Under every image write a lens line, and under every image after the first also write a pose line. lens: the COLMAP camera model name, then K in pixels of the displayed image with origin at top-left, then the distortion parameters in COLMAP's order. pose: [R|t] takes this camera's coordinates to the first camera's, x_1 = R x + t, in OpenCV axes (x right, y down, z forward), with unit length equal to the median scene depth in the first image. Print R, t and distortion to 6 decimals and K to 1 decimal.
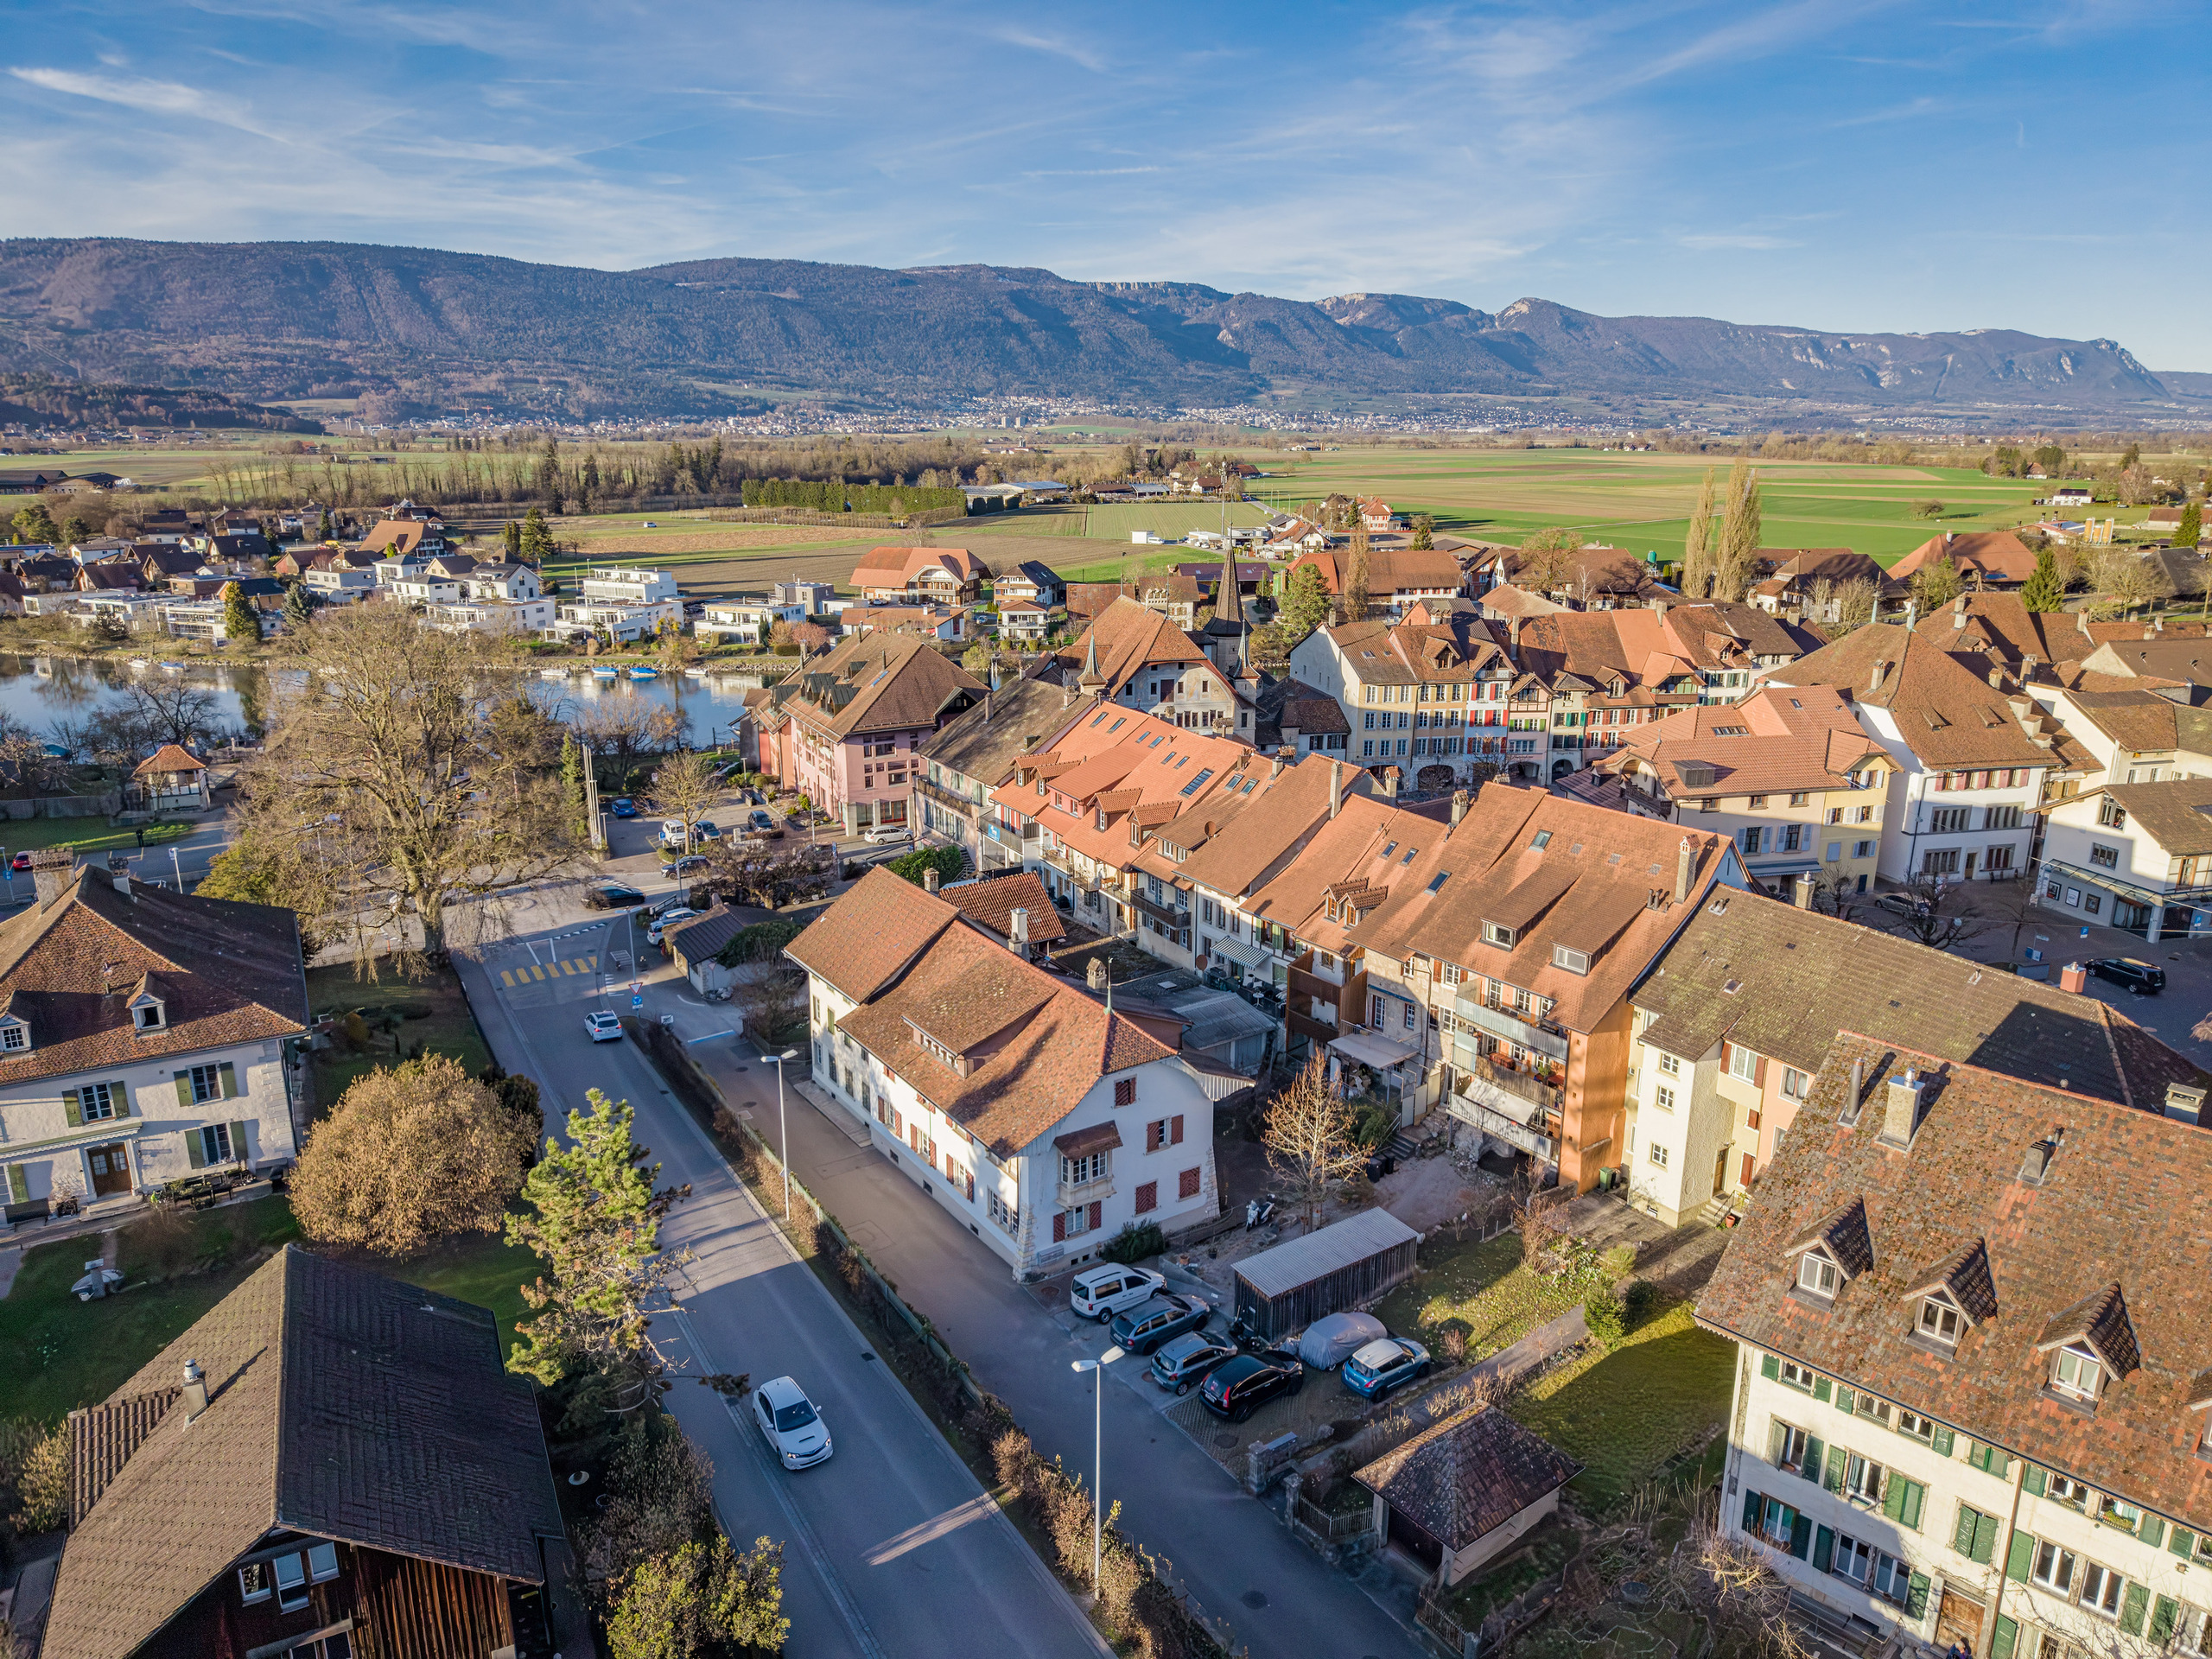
lens RADIAL K [[1503.0, 0, 1106.0], [0, 1503.0, 829.5], [0, 0, 1]] dist [-0.003674, -0.004923]
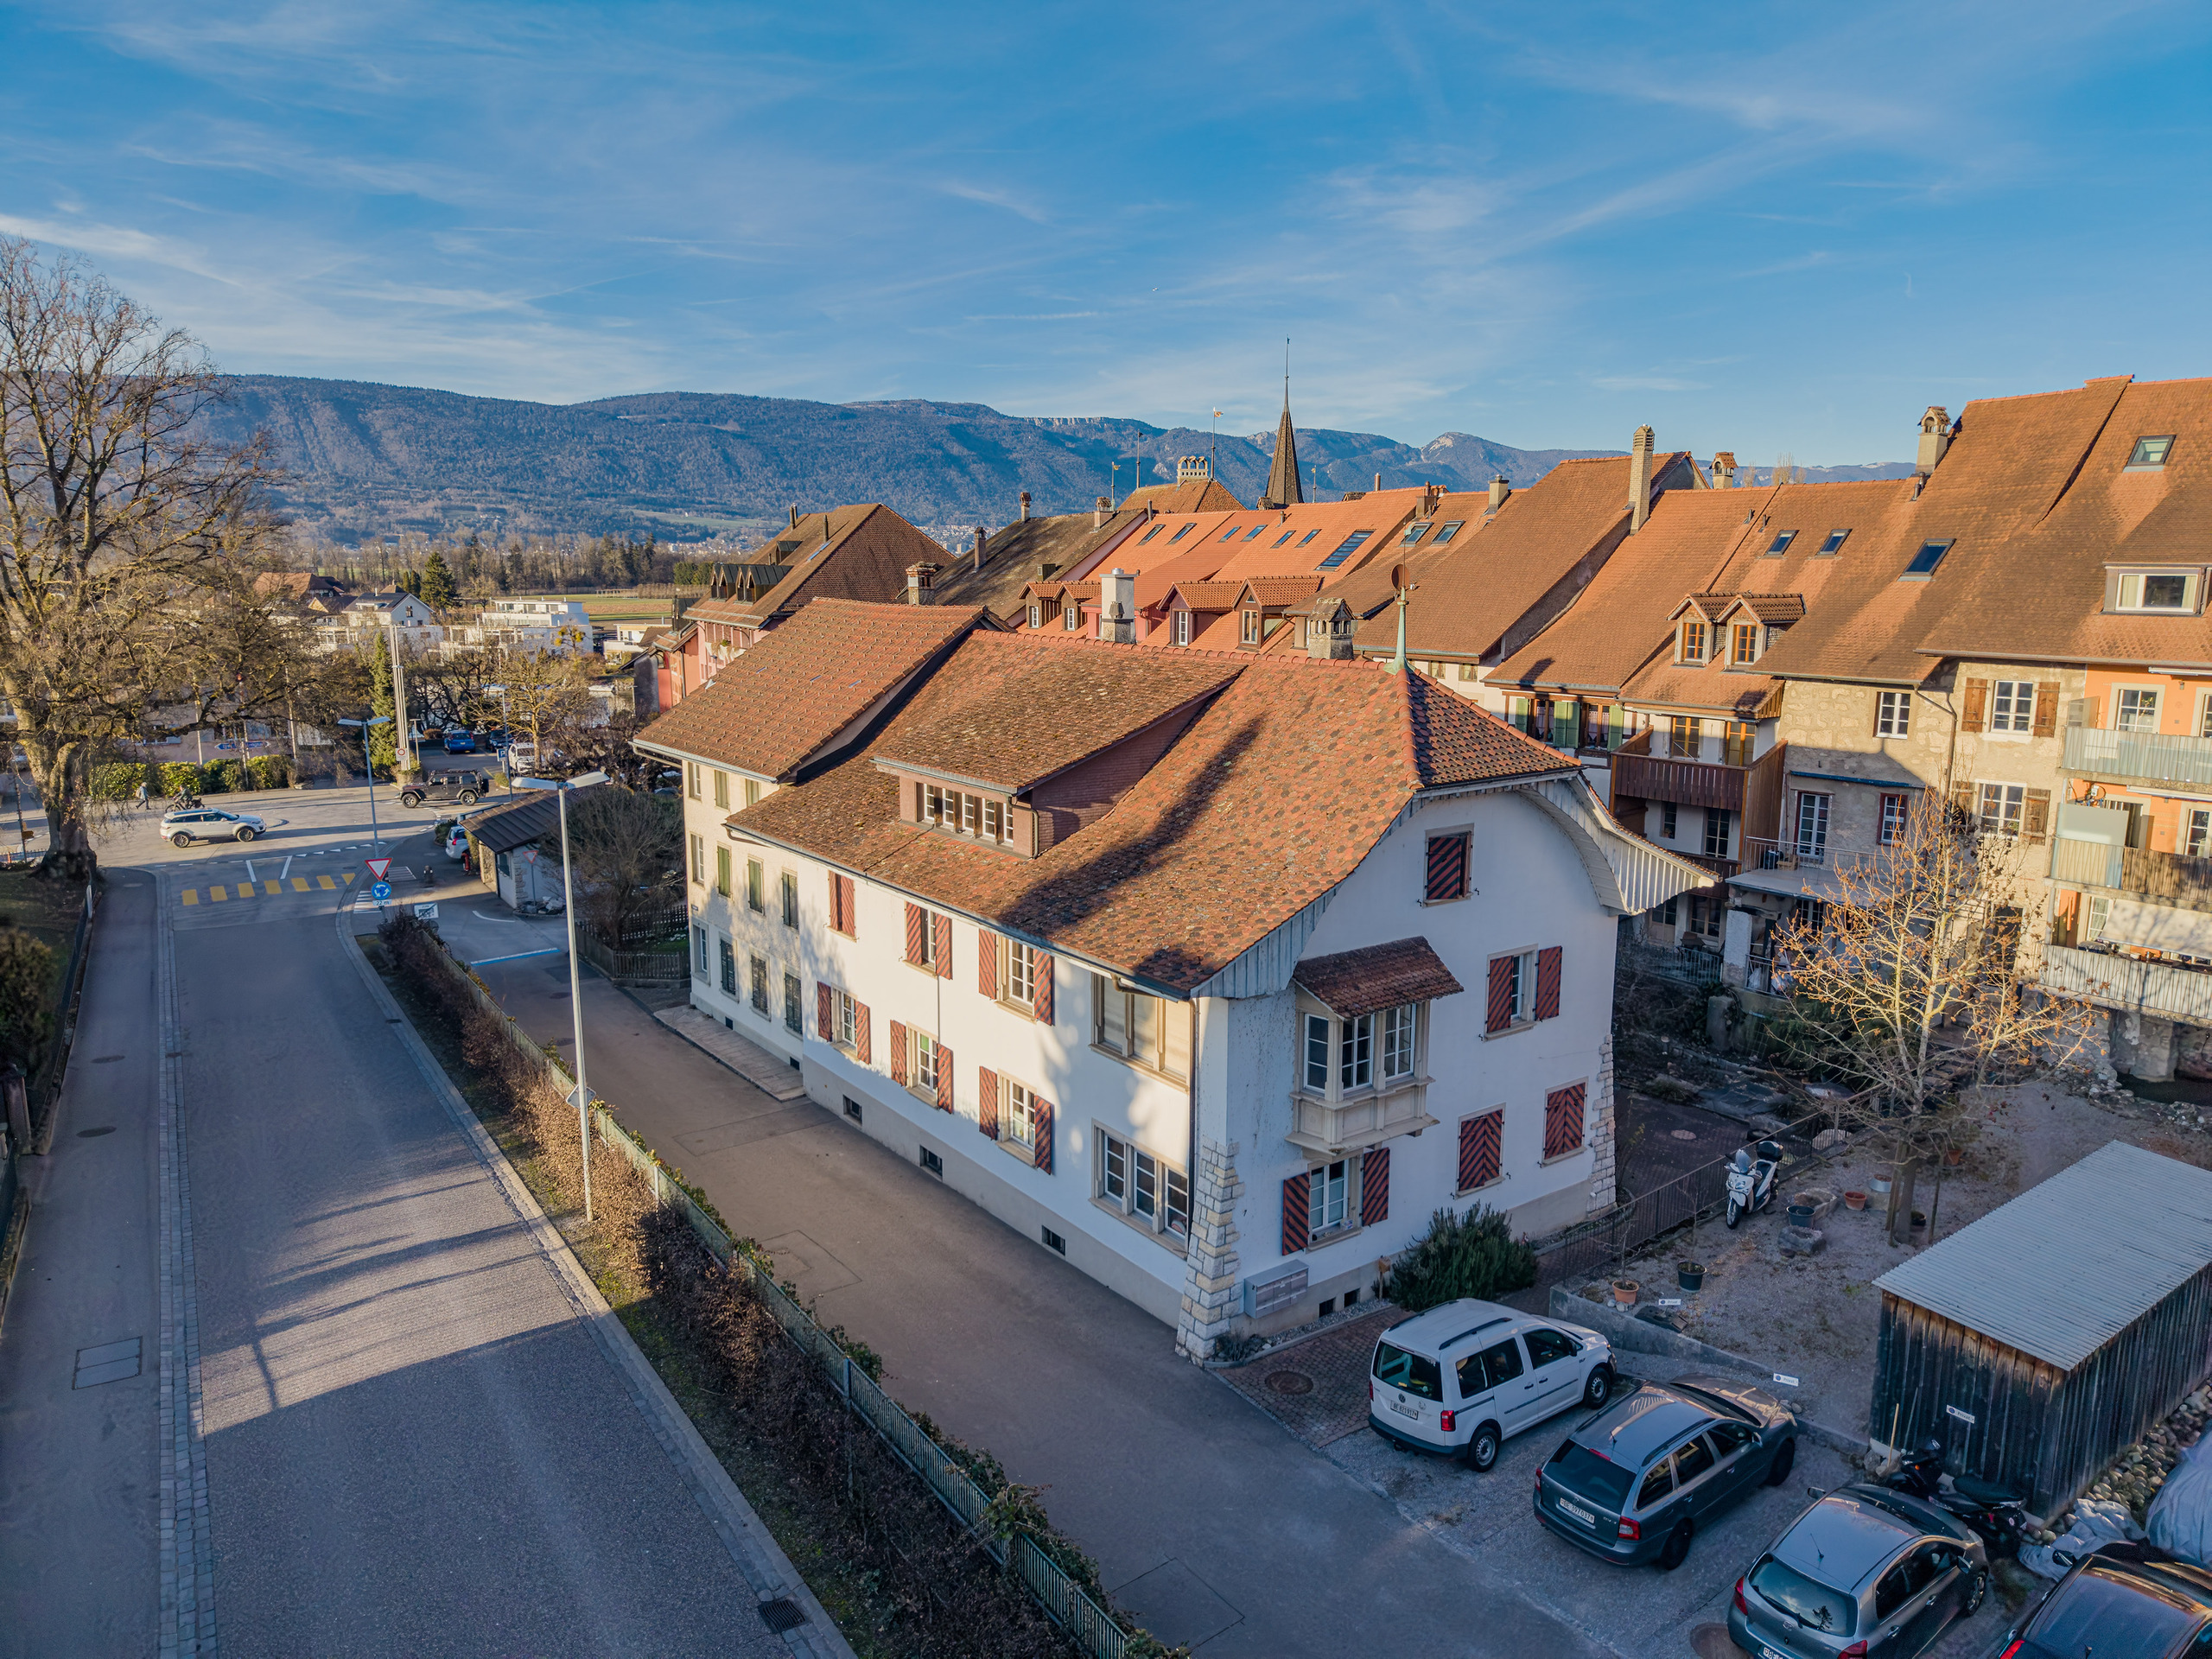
lens RADIAL K [[1472.1, 0, 1102.0], [0, 1472.1, 850.9], [0, 0, 1]] dist [-0.008063, 0.000045]
pose [[0.999132, -0.006909, 0.041088, -0.080244], [0.010180, 0.996747, -0.079951, 0.170980], [-0.040402, 0.080300, 0.995952, 0.525973]]
